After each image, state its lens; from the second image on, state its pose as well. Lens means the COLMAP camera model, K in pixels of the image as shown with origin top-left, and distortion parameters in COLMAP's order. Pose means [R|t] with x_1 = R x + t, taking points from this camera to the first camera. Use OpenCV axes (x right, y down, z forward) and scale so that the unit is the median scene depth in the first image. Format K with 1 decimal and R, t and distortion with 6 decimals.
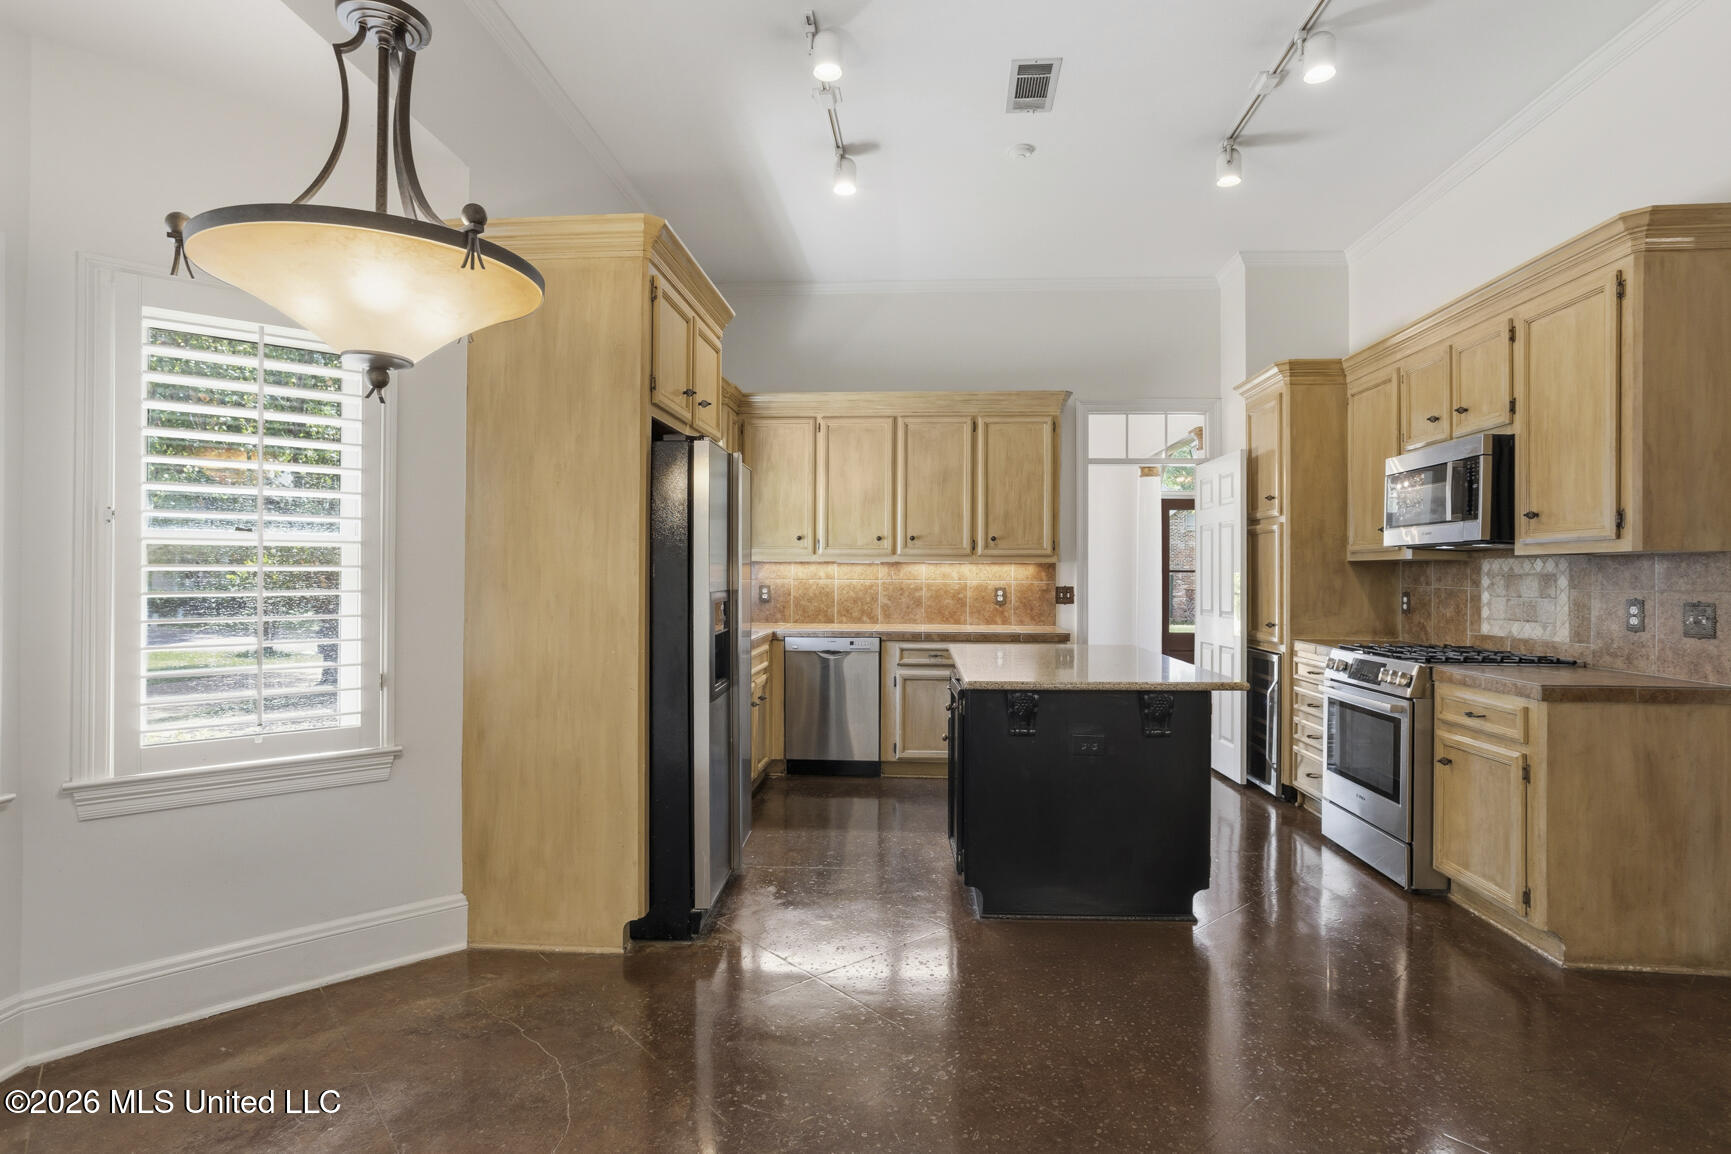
lens RADIAL K [[855.0, 0, 882.6], [0, 855.0, 564.7], [0, 0, 1]] dist [-0.044400, 0.028370]
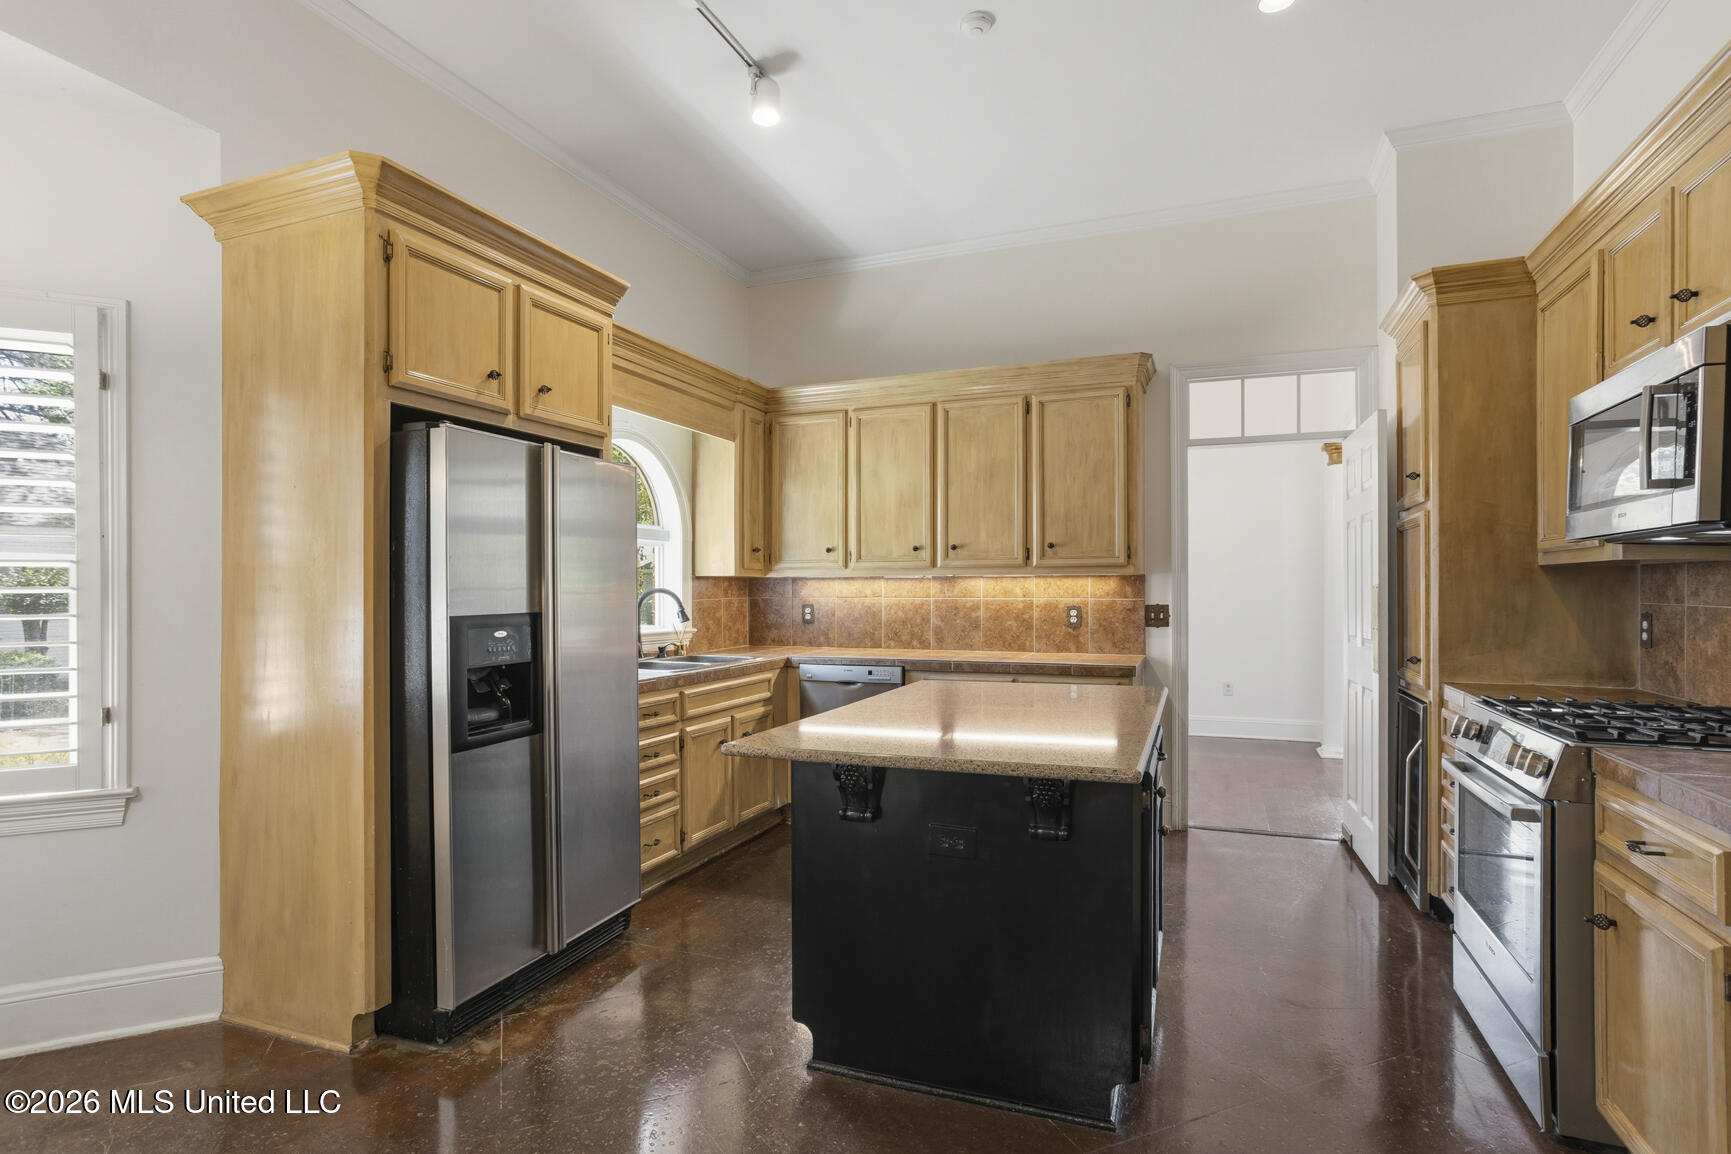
lens RADIAL K [[855.0, 0, 882.1], [0, 855.0, 590.5], [0, 0, 1]] dist [-0.044400, 0.028370]
pose [[0.953171, -0.008125, -0.302323, 0.260972], [0.011273, 0.999899, 0.008669, 0.003568], [0.302222, -0.011672, 0.953166, 0.223802]]
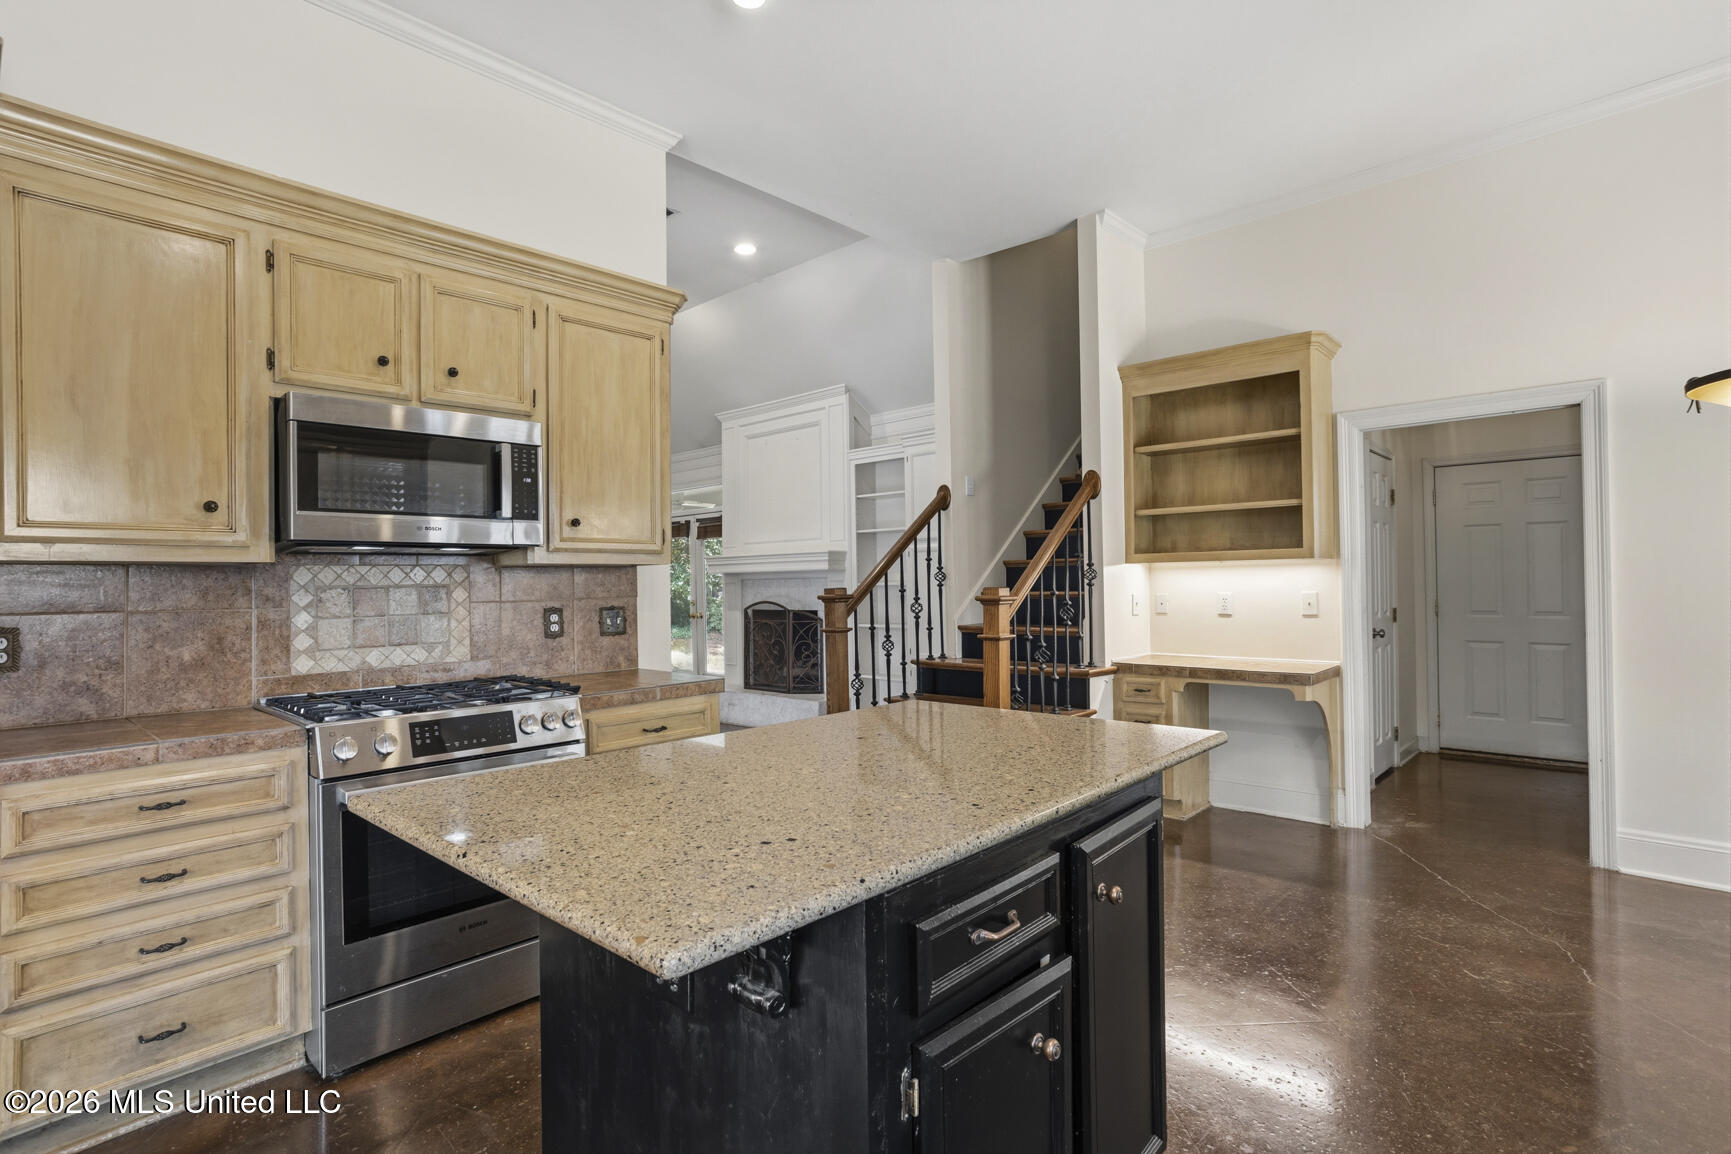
lens RADIAL K [[855.0, 0, 867.1], [0, 855.0, 565.4], [0, 0, 1]] dist [-0.044400, 0.028370]
pose [[-0.784498, 0.016133, 0.619921, -0.060616], [0.001296, 0.999702, -0.024377, 0.009099], [-0.620130, -0.018320, -0.784285, 1.035379]]
